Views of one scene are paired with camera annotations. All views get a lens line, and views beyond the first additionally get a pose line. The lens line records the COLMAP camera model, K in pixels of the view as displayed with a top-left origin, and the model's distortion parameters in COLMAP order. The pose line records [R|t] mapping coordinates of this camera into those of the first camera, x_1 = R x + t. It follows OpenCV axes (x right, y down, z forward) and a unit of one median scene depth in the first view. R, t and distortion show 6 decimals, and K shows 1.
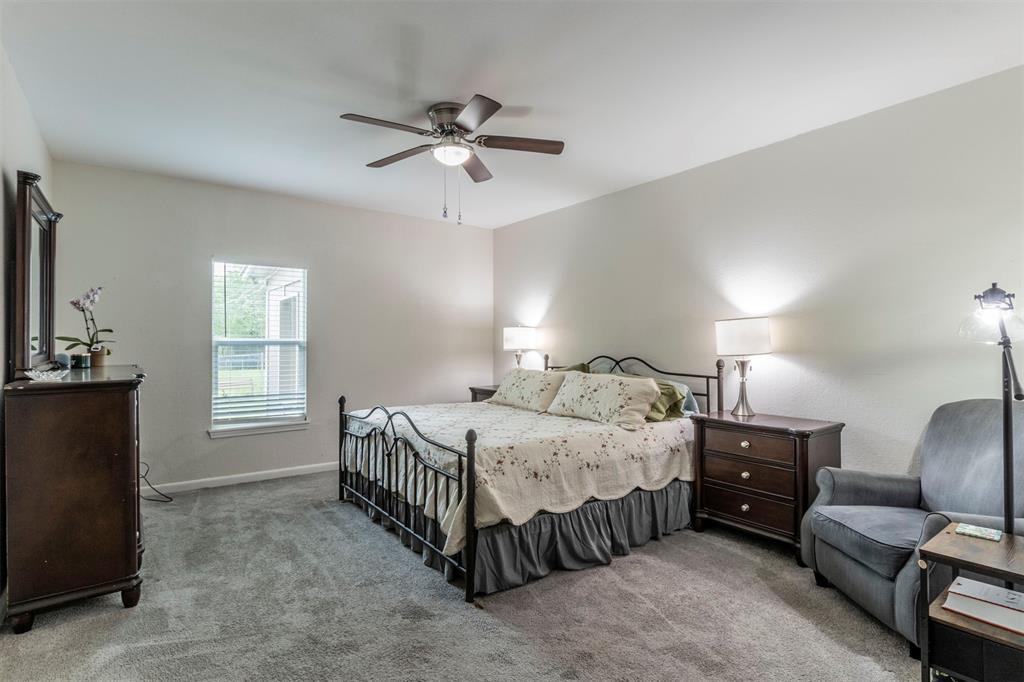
lens RADIAL K [[518.5, 0, 513.3], [0, 518.5, 339.1], [0, 0, 1]] dist [0.000525, 0.000014]
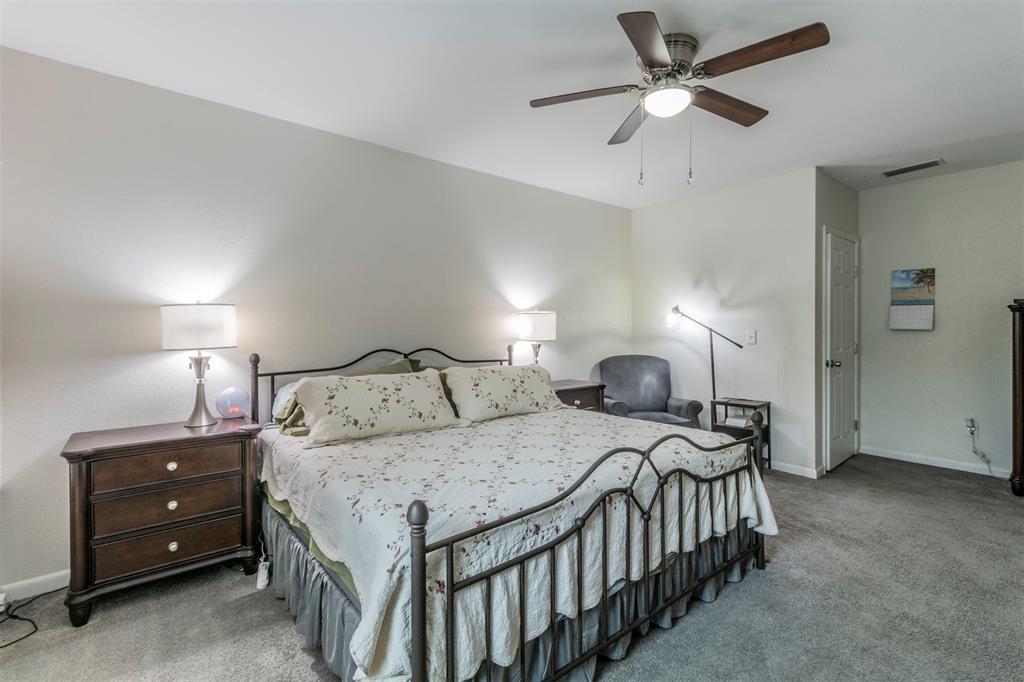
lens RADIAL K [[478.4, 0, 513.8], [0, 478.4, 334.8], [0, 0, 1]] dist [0.000713, 0.000430]
pose [[-0.078576, -0.003364, 0.996902, -0.669865], [0.009464, 0.999947, 0.004120, 0.010106], [-0.996863, 0.009759, -0.078540, 1.030524]]
